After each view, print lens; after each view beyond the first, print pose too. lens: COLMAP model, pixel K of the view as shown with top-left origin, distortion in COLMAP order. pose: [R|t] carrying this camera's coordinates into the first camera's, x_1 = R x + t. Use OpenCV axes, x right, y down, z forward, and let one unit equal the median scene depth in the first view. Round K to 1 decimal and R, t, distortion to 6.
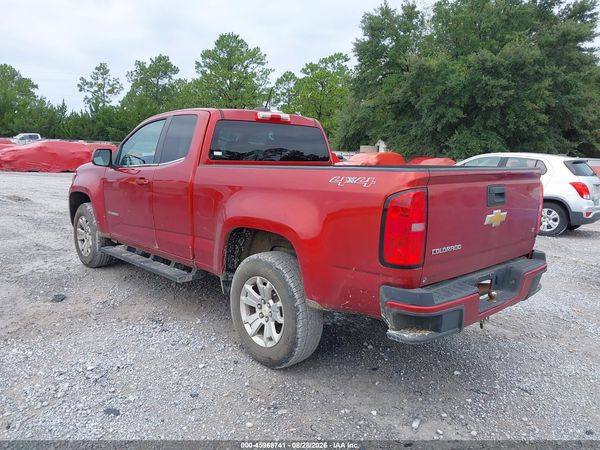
lens RADIAL K [[469.3, 0, 293.6], [0, 469.3, 237.4], [0, 0, 1]] dist [0.001985, 0.006616]
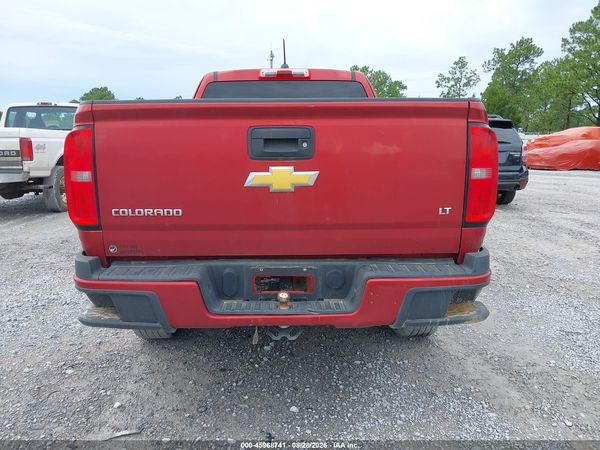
lens RADIAL K [[469.3, 0, 293.6], [0, 469.3, 237.4], [0, 0, 1]] dist [0.001985, 0.006616]
pose [[0.745787, 0.103044, -0.658167, 0.089179], [-0.095284, 0.994307, 0.047702, 0.000713], [0.659335, 0.027138, 0.751359, 0.054903]]
